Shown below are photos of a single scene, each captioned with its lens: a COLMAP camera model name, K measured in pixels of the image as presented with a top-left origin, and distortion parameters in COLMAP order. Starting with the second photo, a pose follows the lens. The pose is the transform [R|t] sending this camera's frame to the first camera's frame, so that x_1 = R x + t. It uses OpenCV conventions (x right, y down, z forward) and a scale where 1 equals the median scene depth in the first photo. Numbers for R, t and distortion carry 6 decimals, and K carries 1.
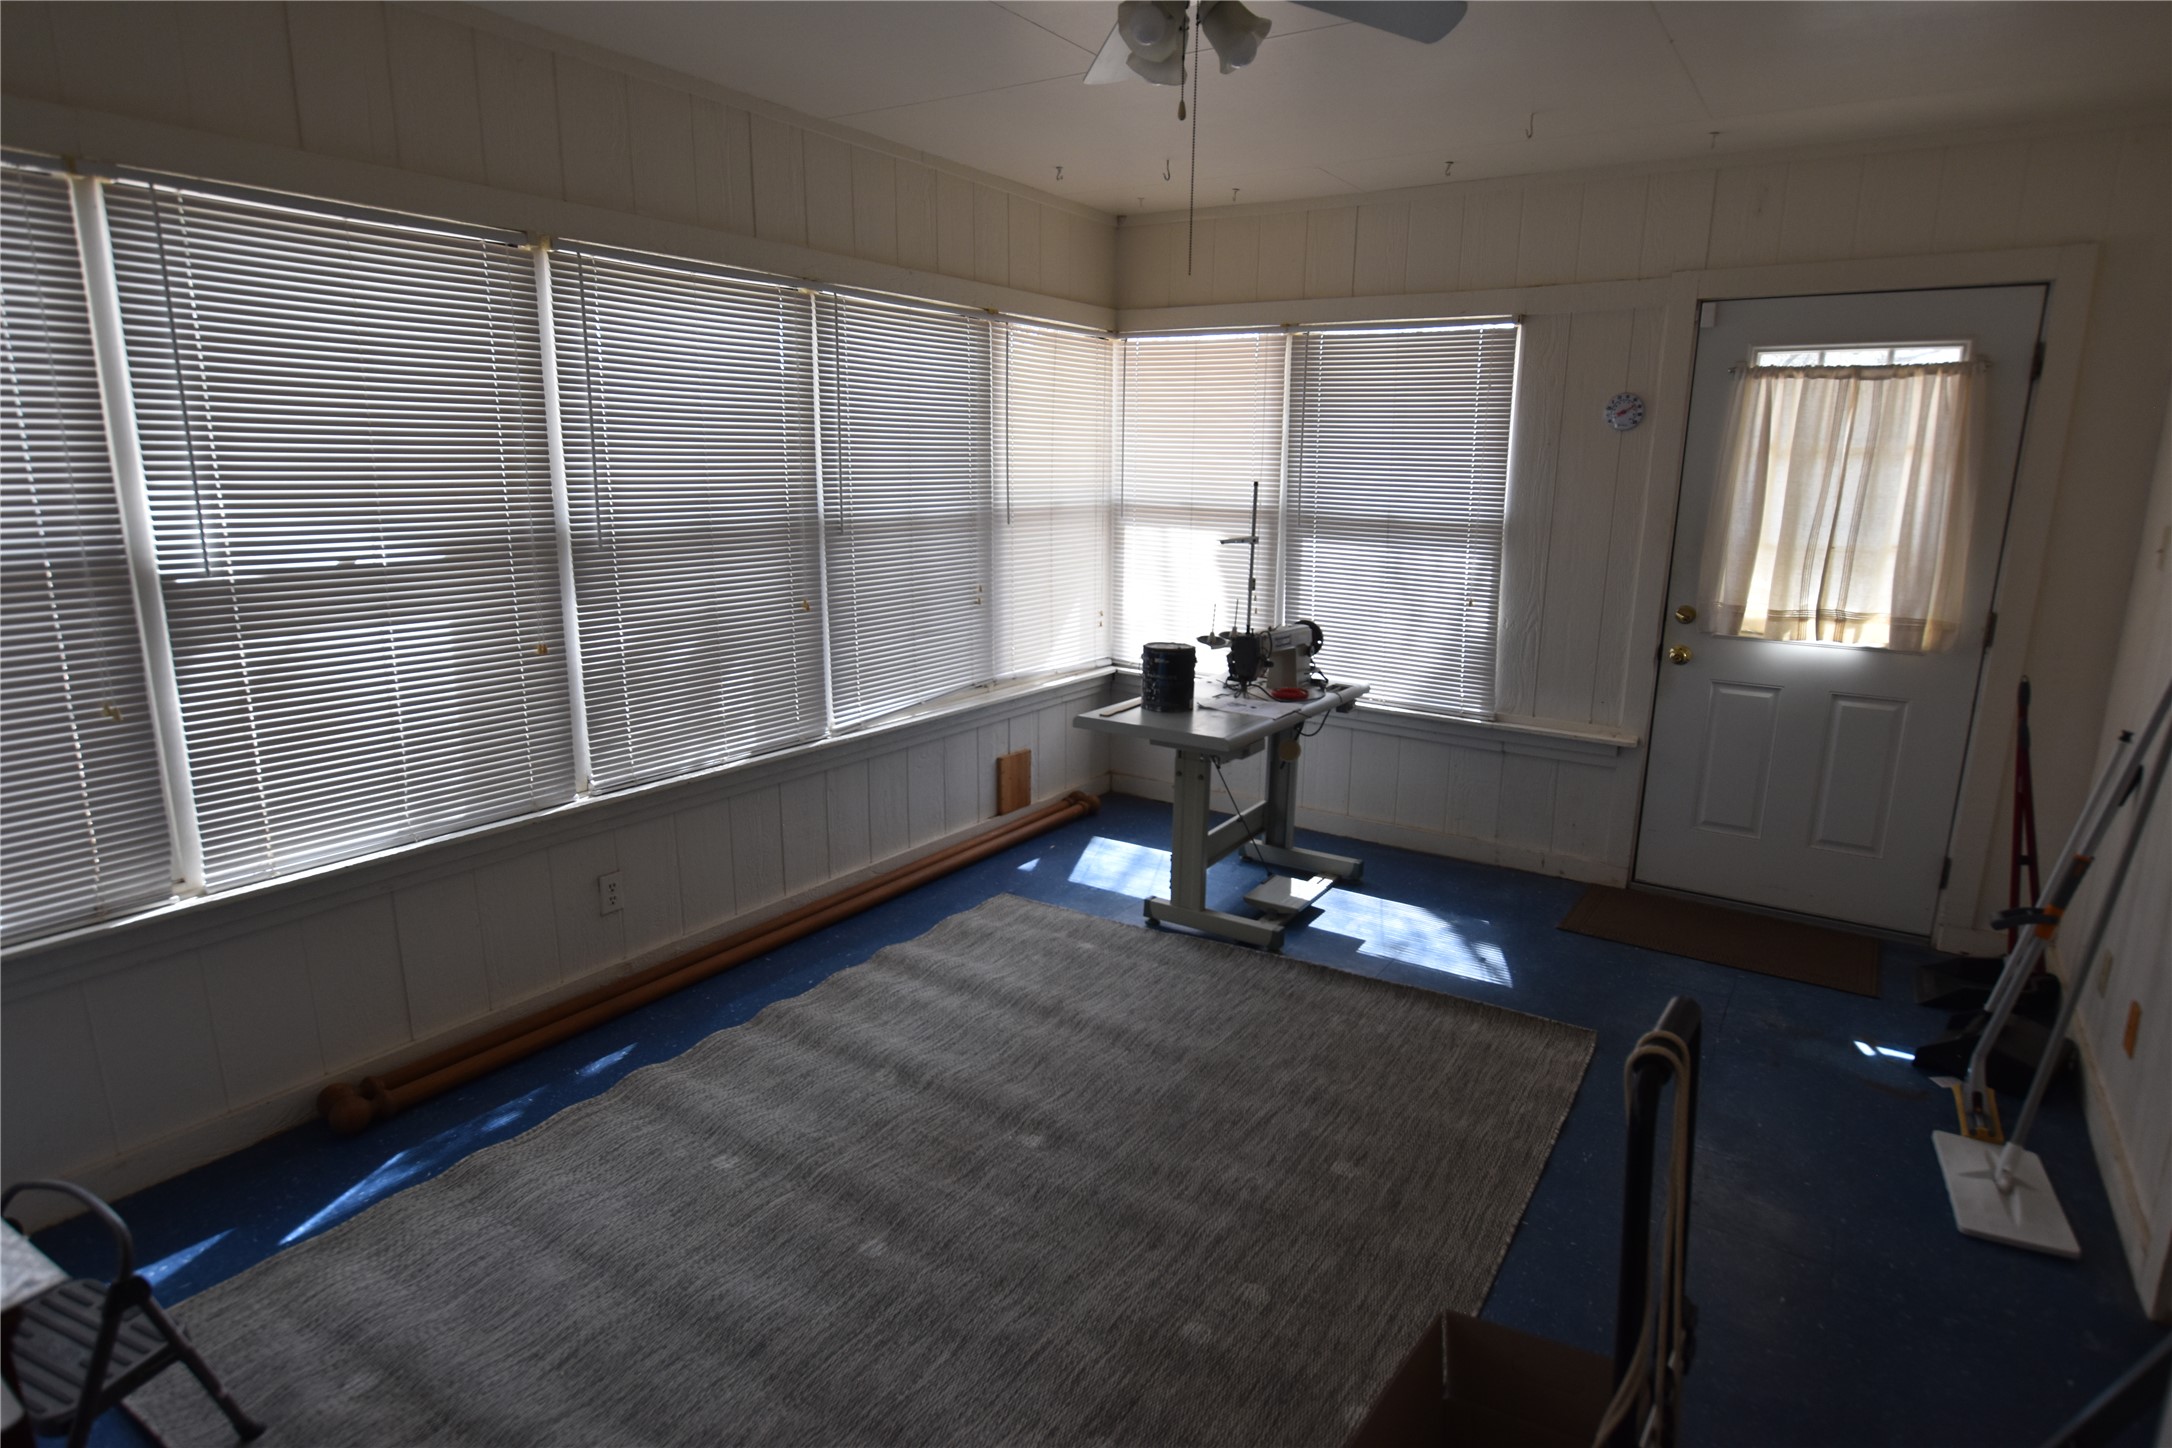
lens RADIAL K [[1172.2, 0, 1091.1], [0, 1172.2, 726.0], [0, 0, 1]] dist [-0.022287, 0.003603]
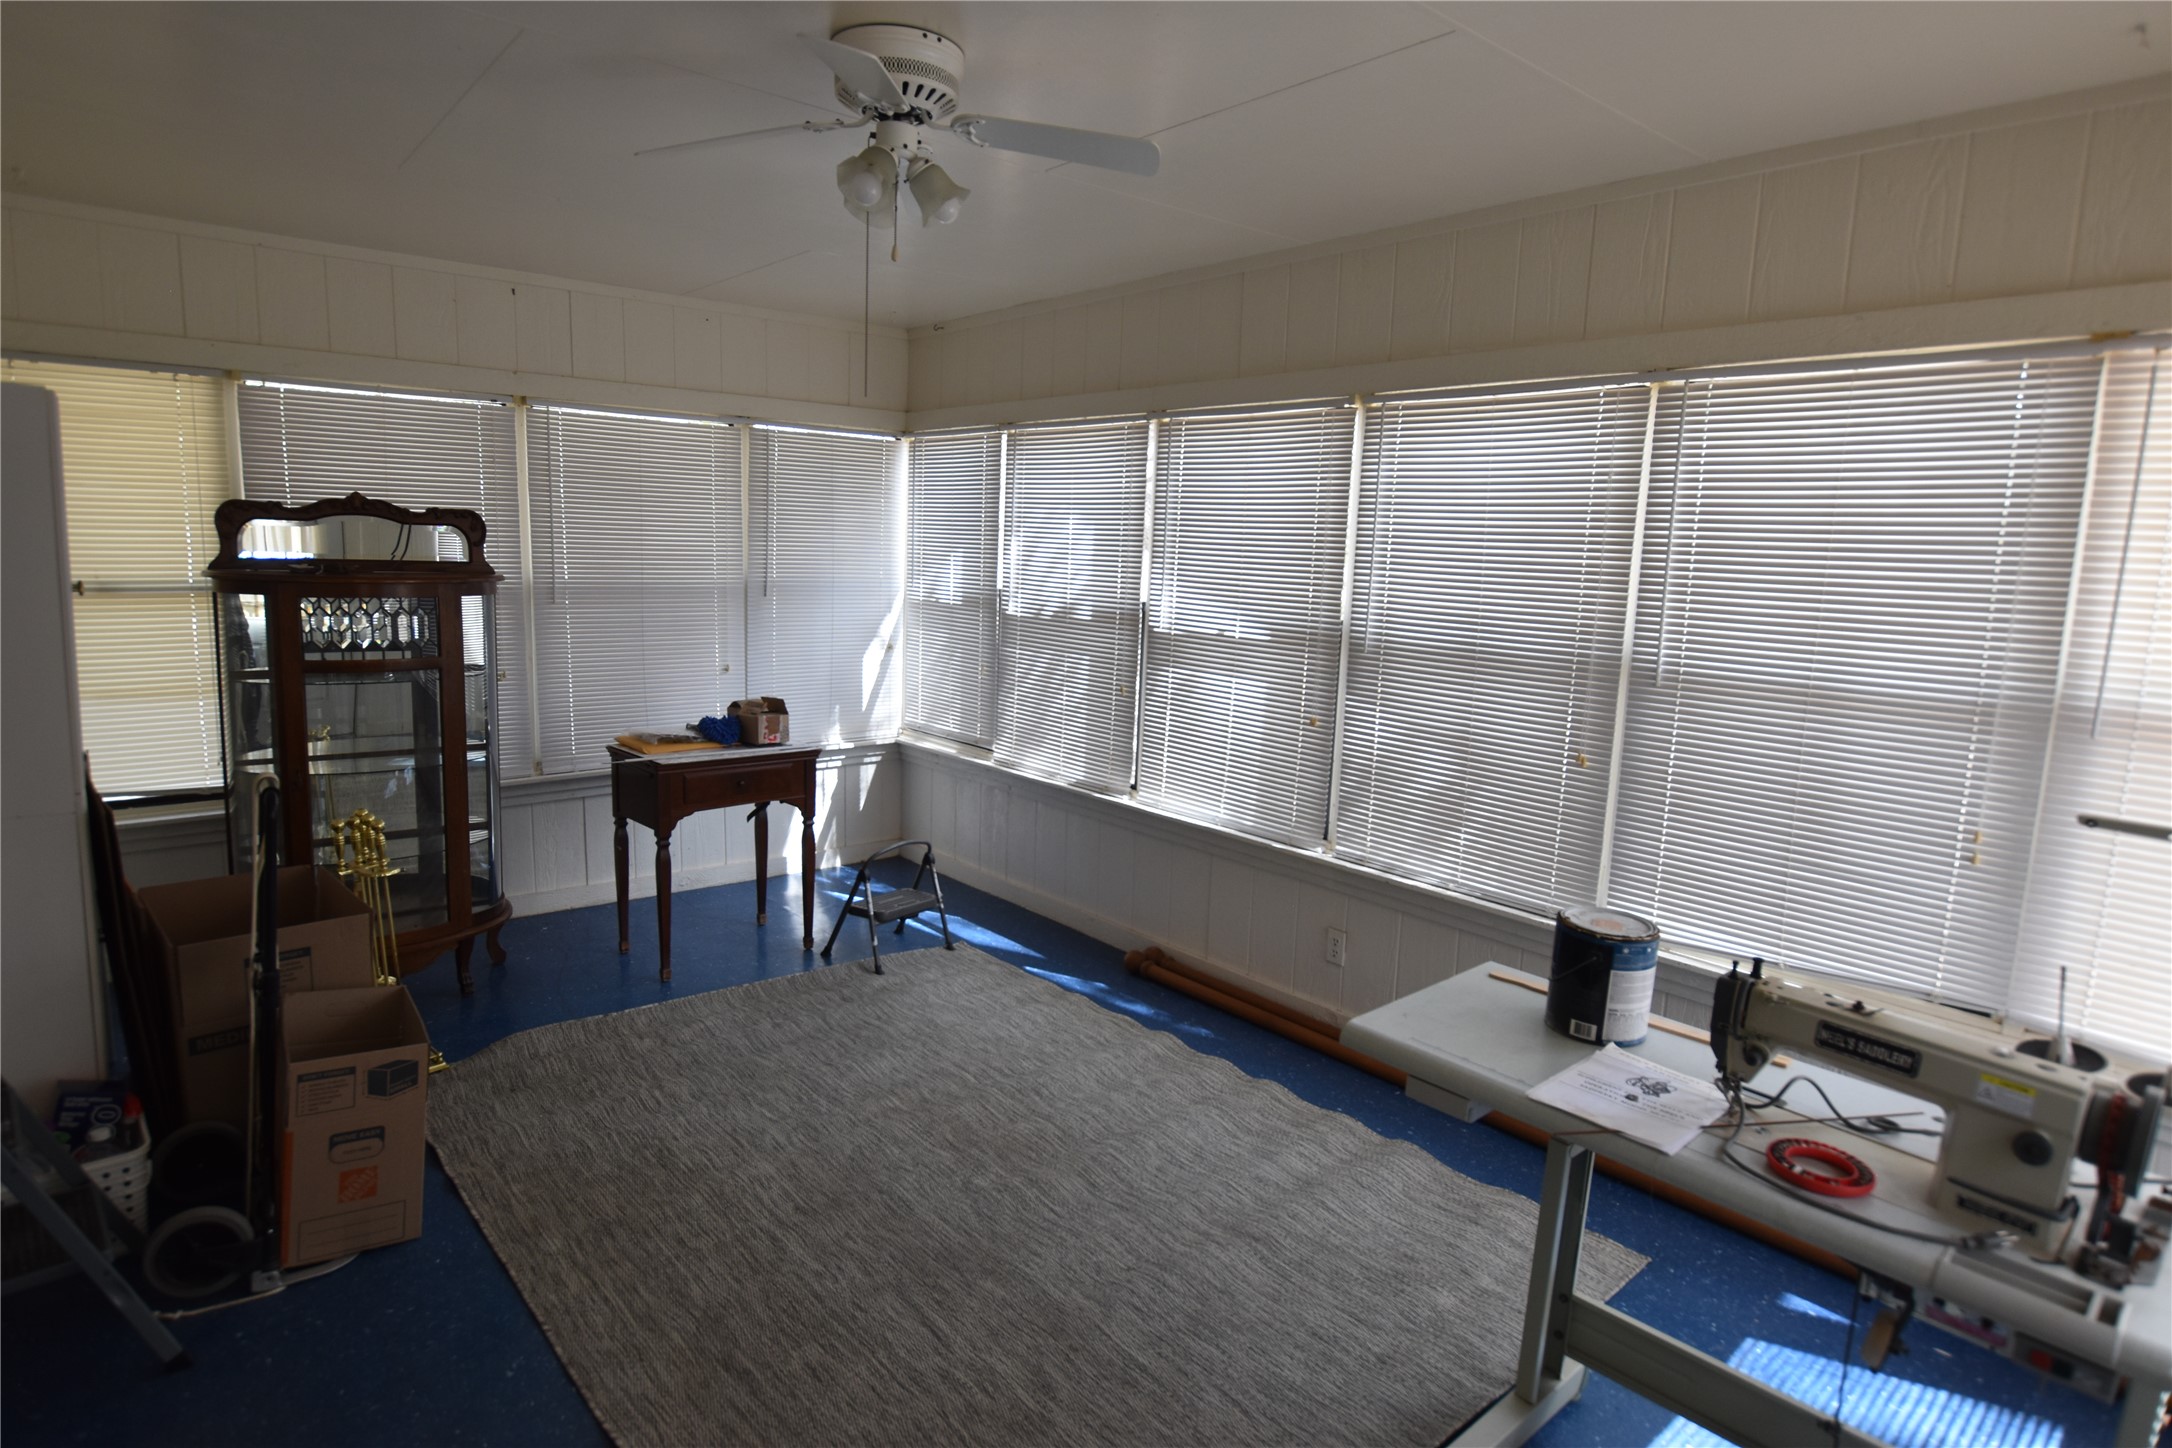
lens RADIAL K [[1172.2, 0, 1091.1], [0, 1172.2, 726.0], [0, 0, 1]] dist [-0.022287, 0.003603]
pose [[-0.265672, 0.122892, -0.956199, 0.799209], [-0.258322, 0.946498, 0.193418, -0.245216], [0.928810, 0.298393, -0.219712, 1.067502]]
